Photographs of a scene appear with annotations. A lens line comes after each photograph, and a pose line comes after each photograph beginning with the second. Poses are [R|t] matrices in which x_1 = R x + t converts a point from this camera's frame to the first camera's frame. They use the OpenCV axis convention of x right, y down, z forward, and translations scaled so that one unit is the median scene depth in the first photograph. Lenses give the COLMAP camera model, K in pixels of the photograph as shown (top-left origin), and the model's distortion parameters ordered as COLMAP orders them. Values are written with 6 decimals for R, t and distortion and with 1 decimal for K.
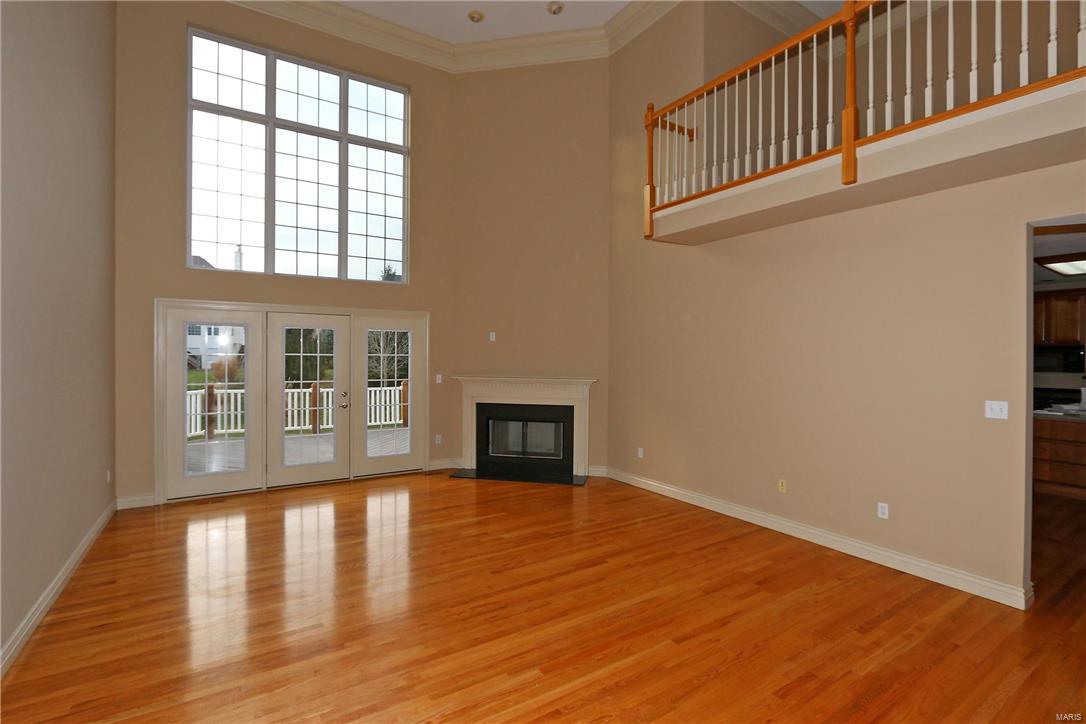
lens RADIAL K [[515.0, 0, 543.0], [0, 515.0, 362.0], [0, 0, 1]] dist [0.000317, 0.000029]
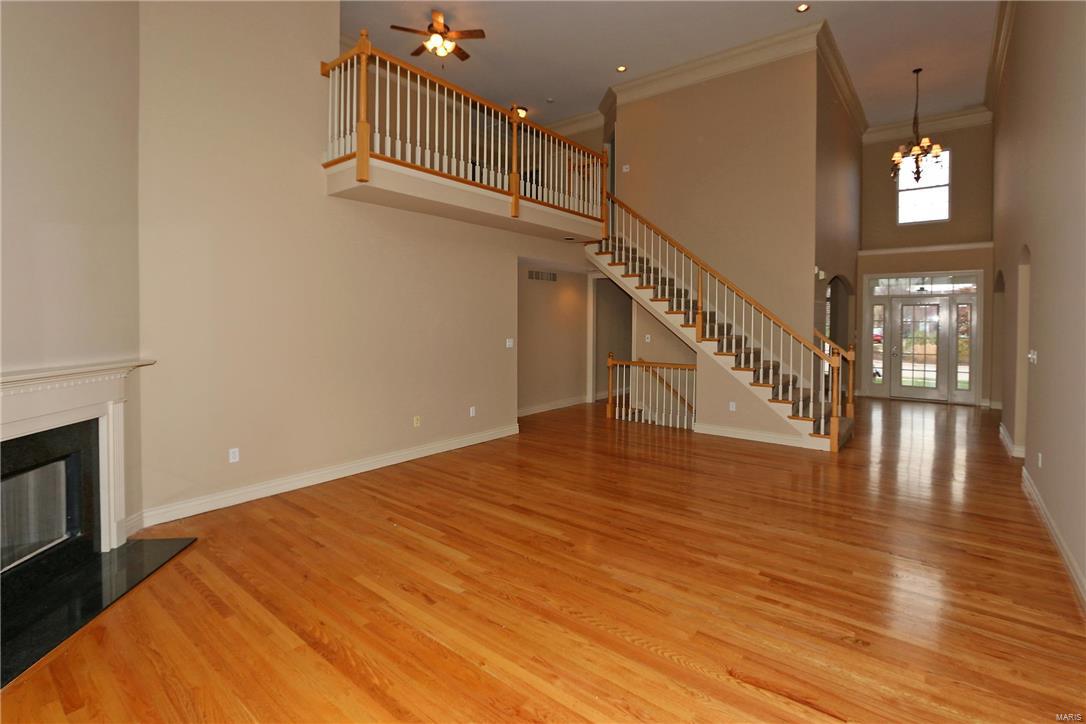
lens RADIAL K [[502.7, 0, 540.7], [0, 502.7, 323.4], [0, 0, 1]] dist [0.000080, 0.000053]
pose [[-0.313821, -0.018650, 0.949299, -0.871695], [0.003521, 0.999777, 0.020806, -0.020820], [-0.949476, 0.009872, -0.313686, 1.222871]]
